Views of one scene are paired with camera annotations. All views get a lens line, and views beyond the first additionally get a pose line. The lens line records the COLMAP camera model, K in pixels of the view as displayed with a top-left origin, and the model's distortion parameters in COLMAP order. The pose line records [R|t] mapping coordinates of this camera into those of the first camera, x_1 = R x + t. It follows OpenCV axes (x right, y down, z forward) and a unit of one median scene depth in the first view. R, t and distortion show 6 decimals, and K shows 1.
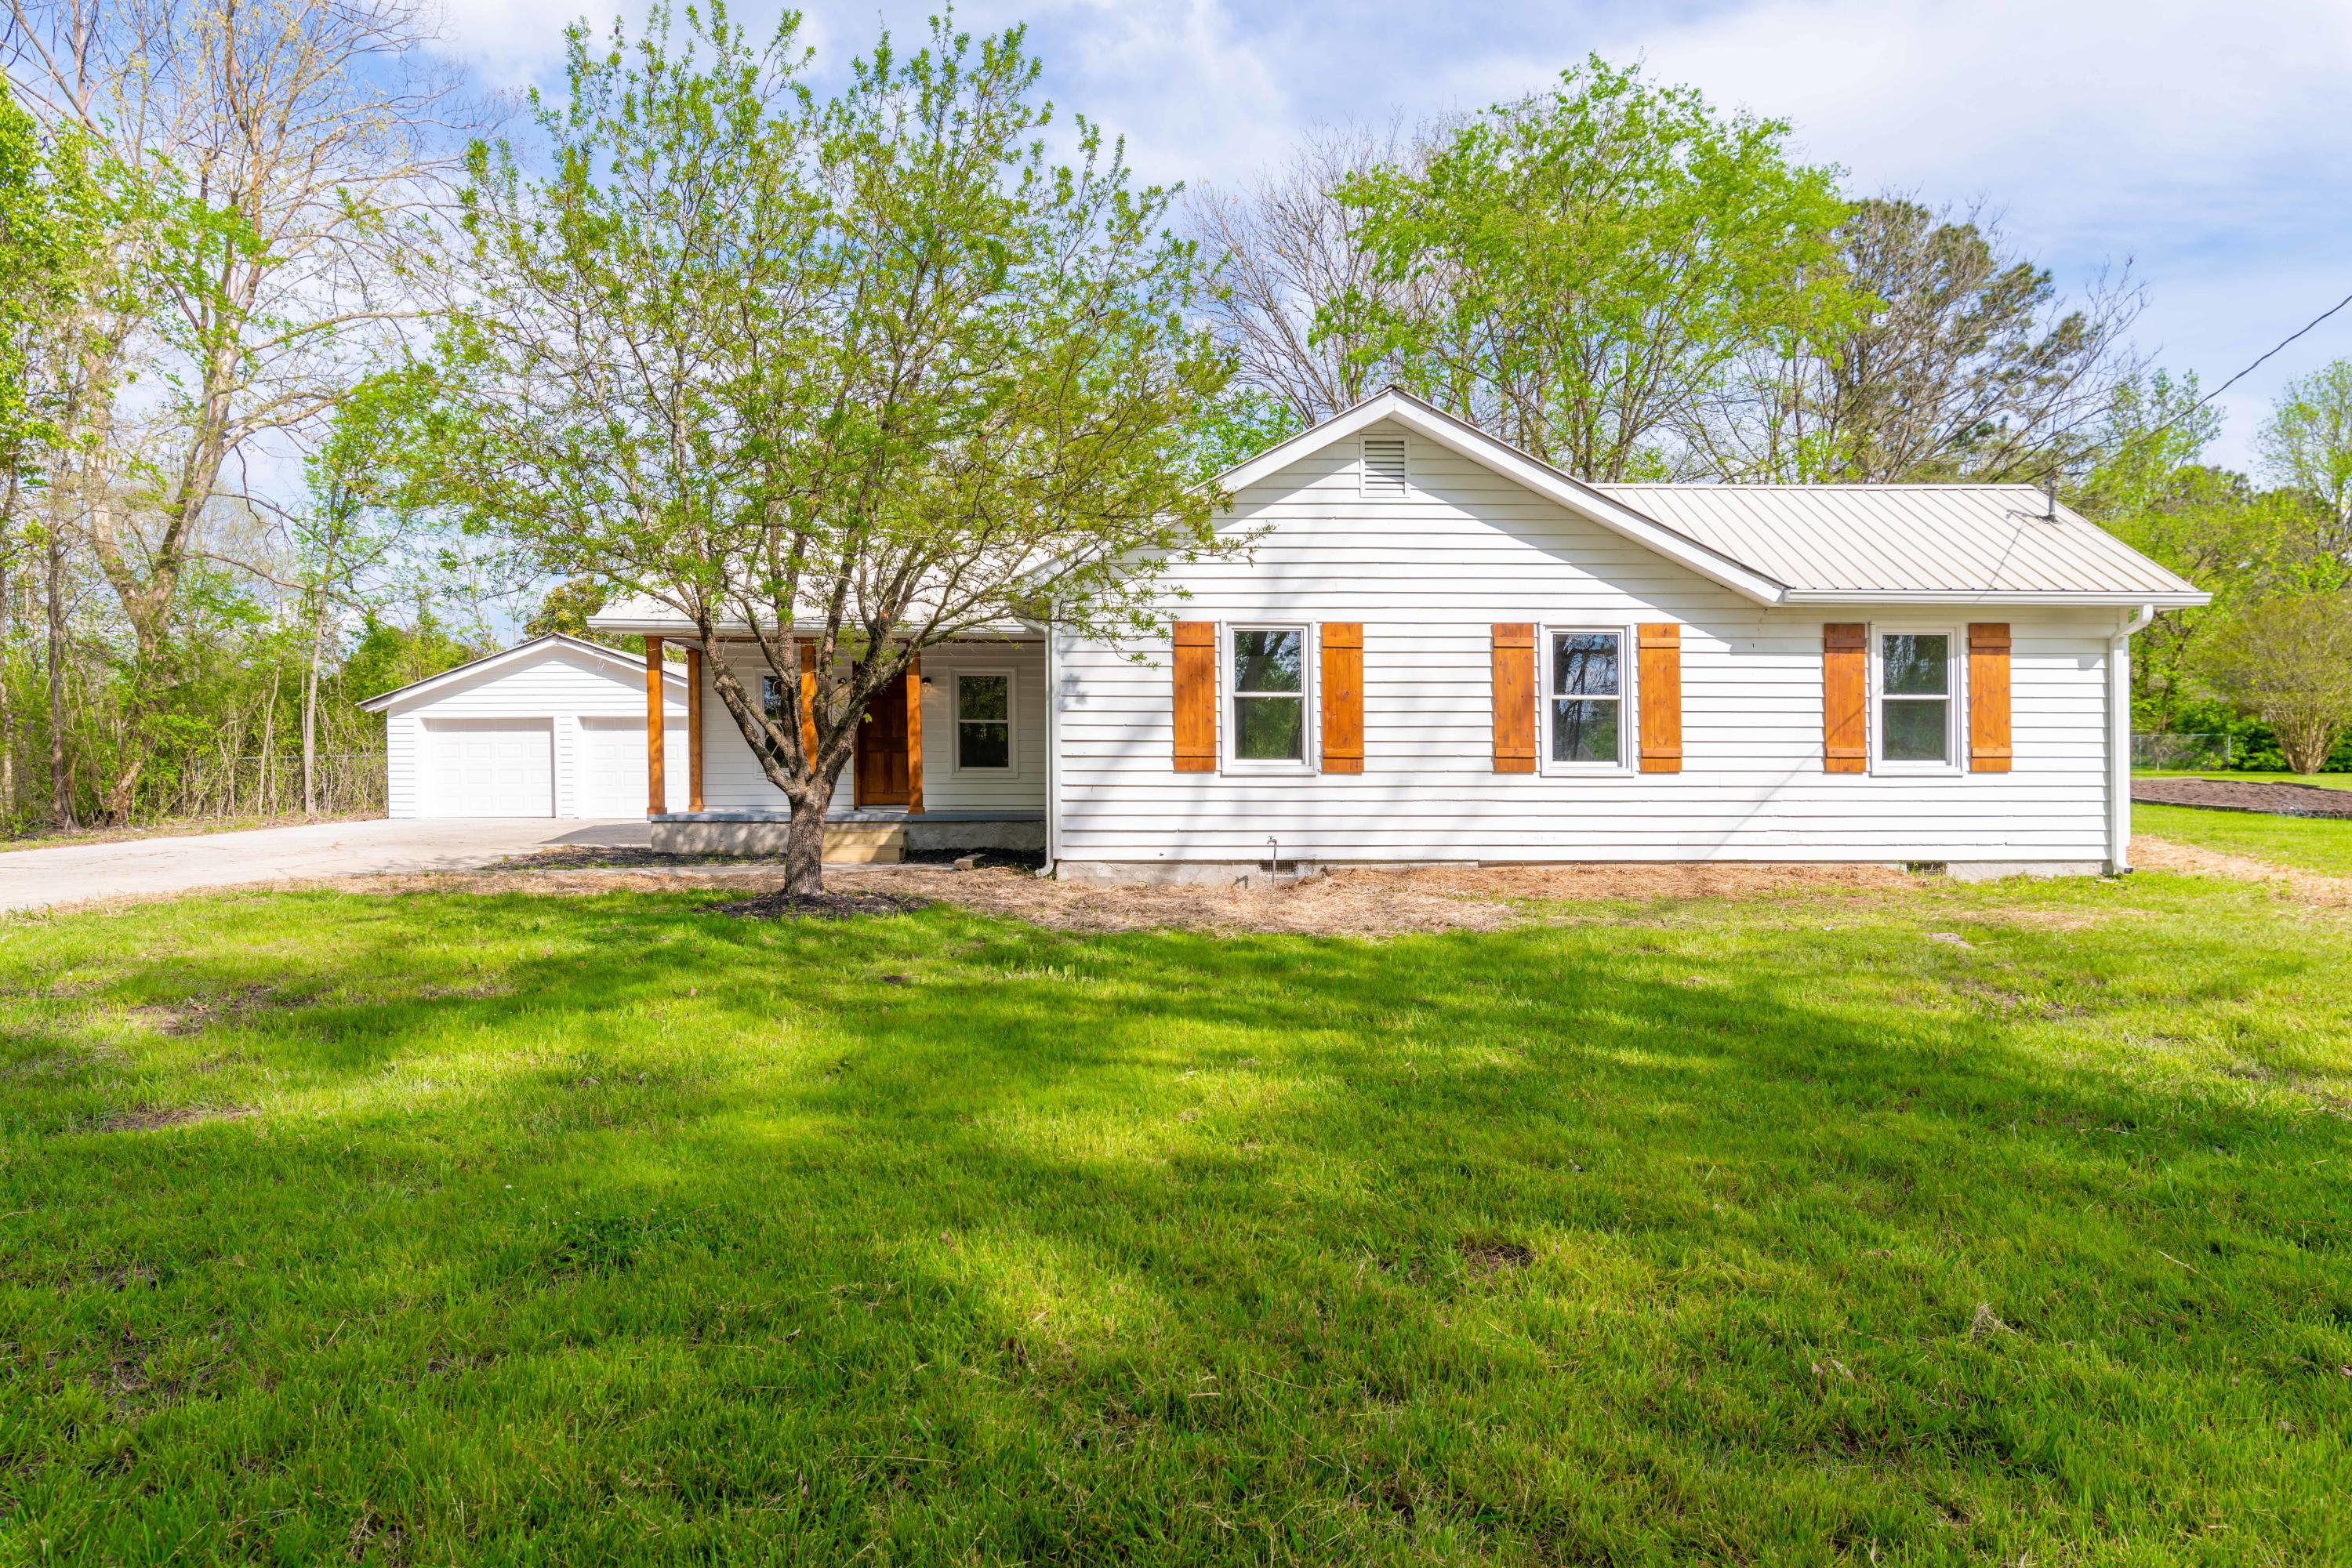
lens RADIAL K [[1426.3, 0, 1152.5], [0, 1426.3, 841.1], [0, 0, 1]] dist [0.000385, 0.000282]
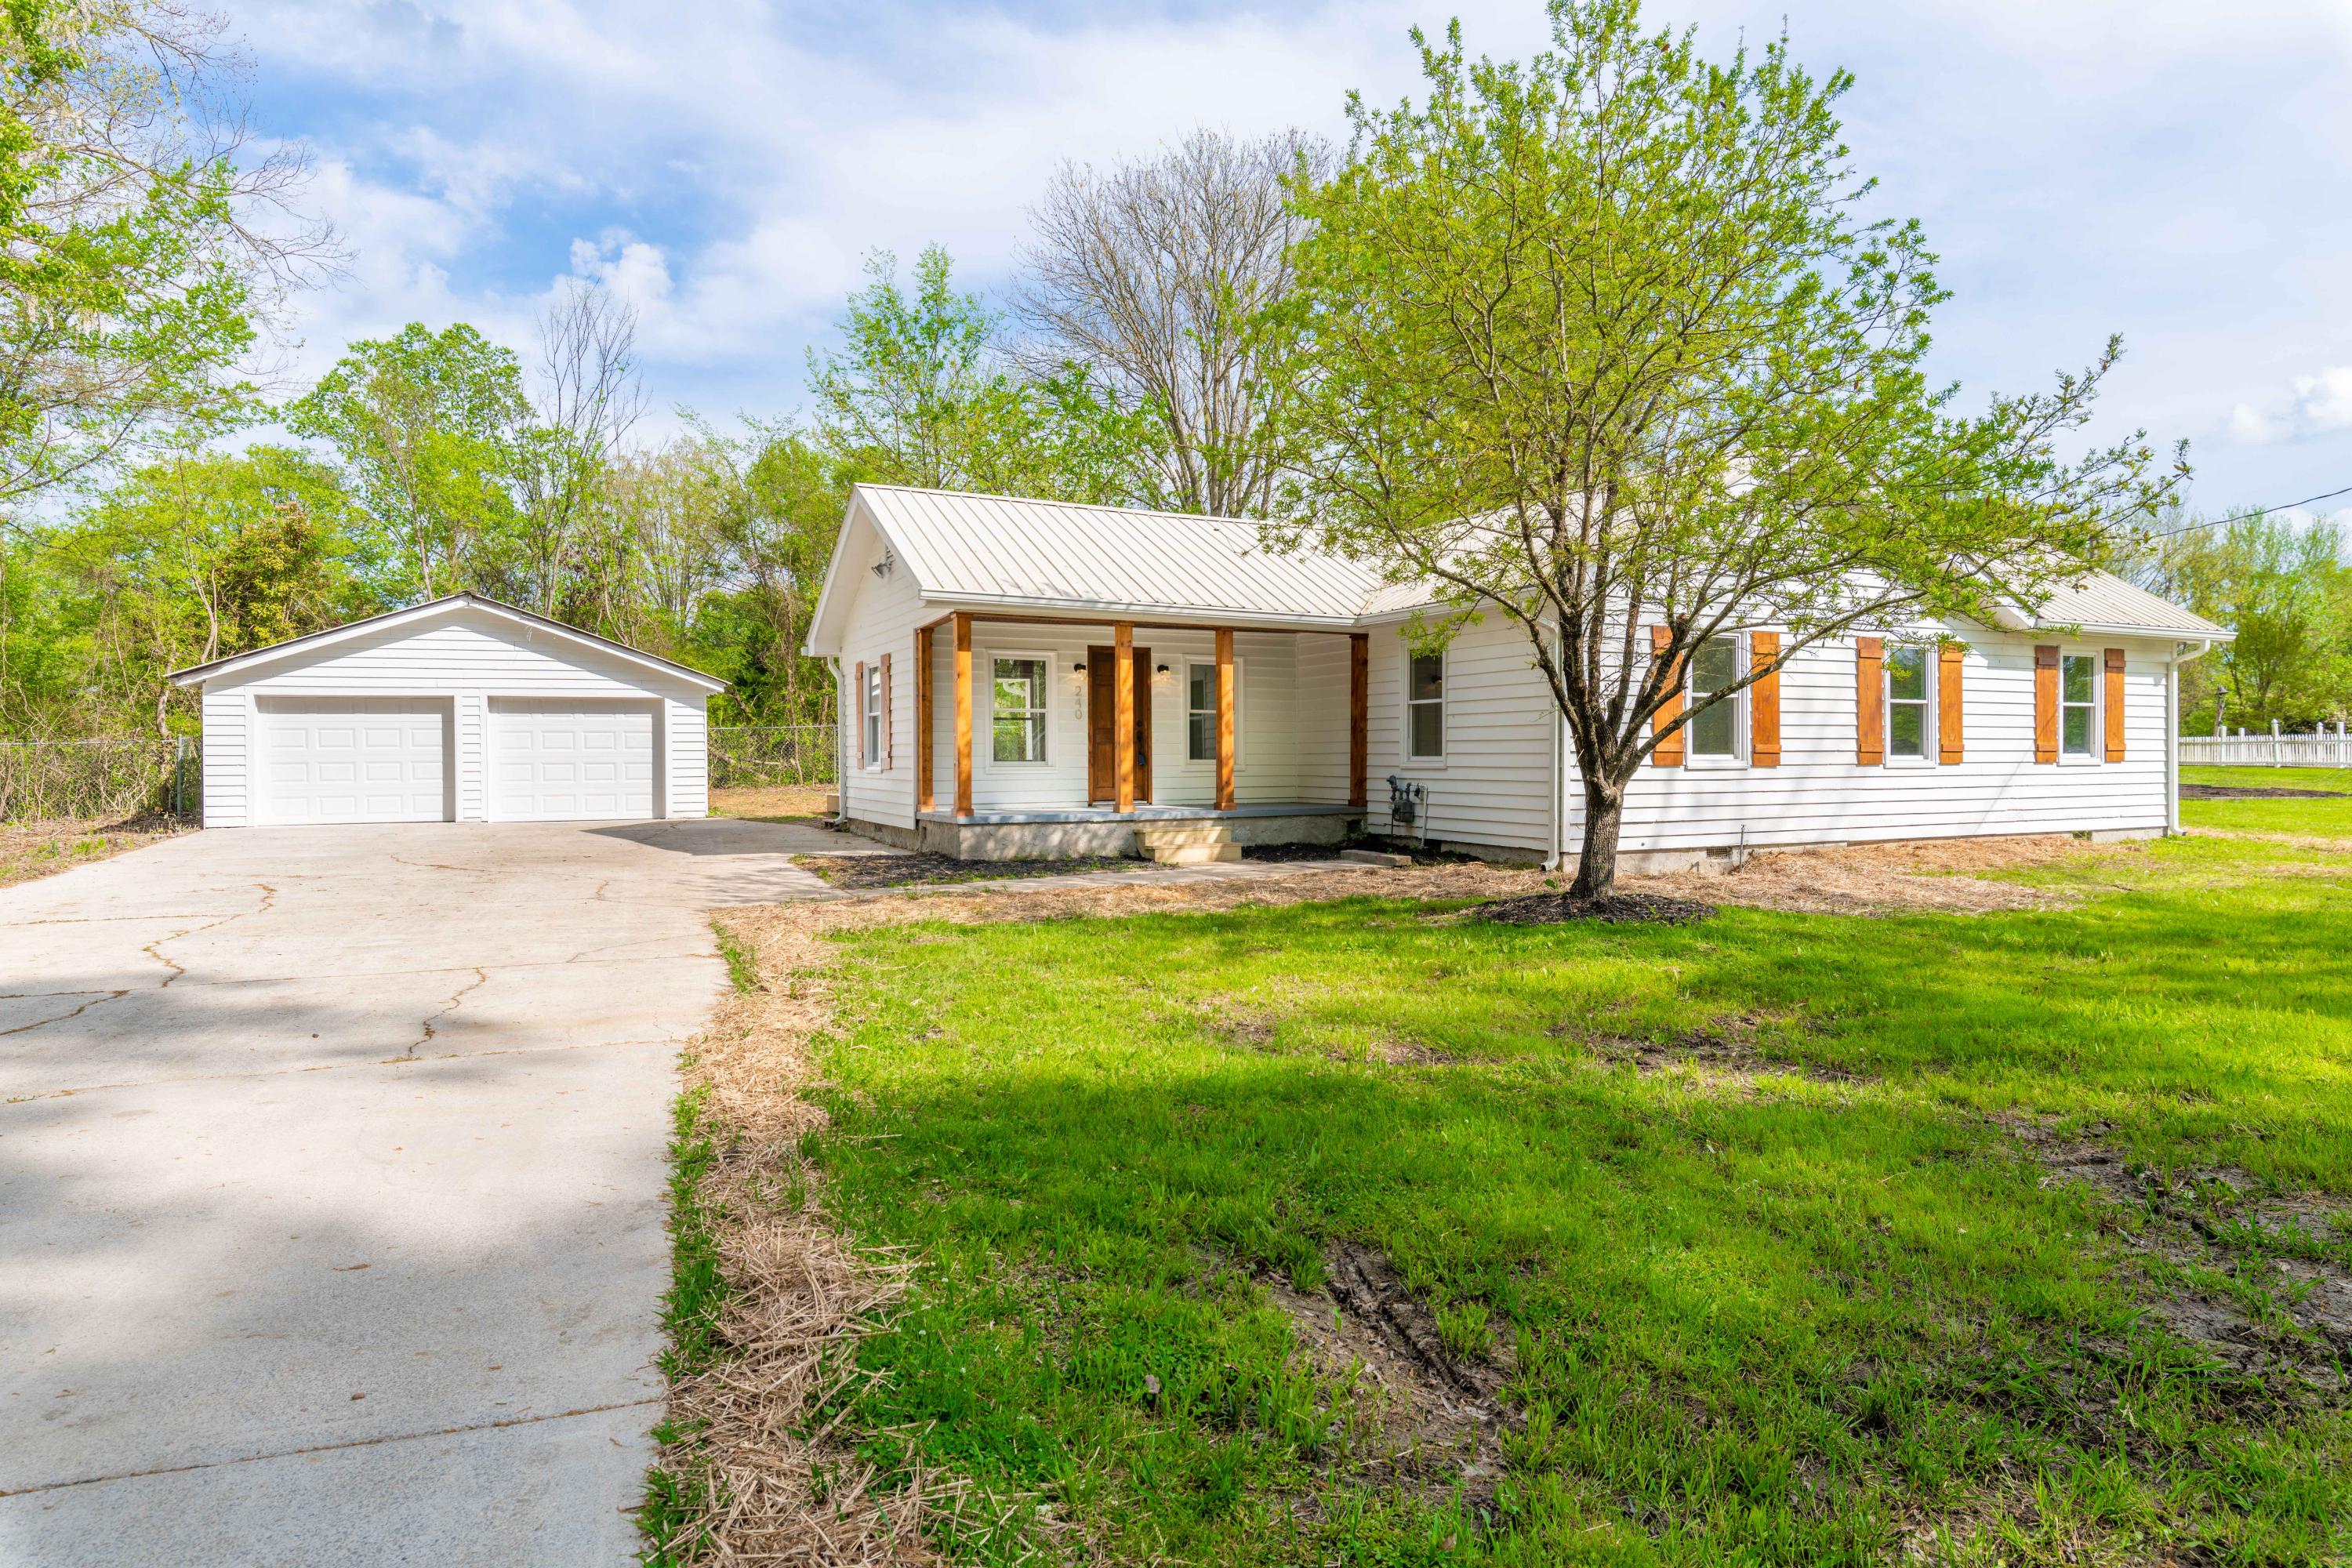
lens RADIAL K [[1426.3, 0, 1202.4], [0, 1426.3, 834.1], [0, 0, 1]] dist [0.000385, 0.000282]
pose [[0.897236, -0.028227, 0.440649, -0.753600], [0.024580, 0.999600, 0.013982, -0.021057], [-0.440867, -0.001714, 0.897571, 0.189803]]
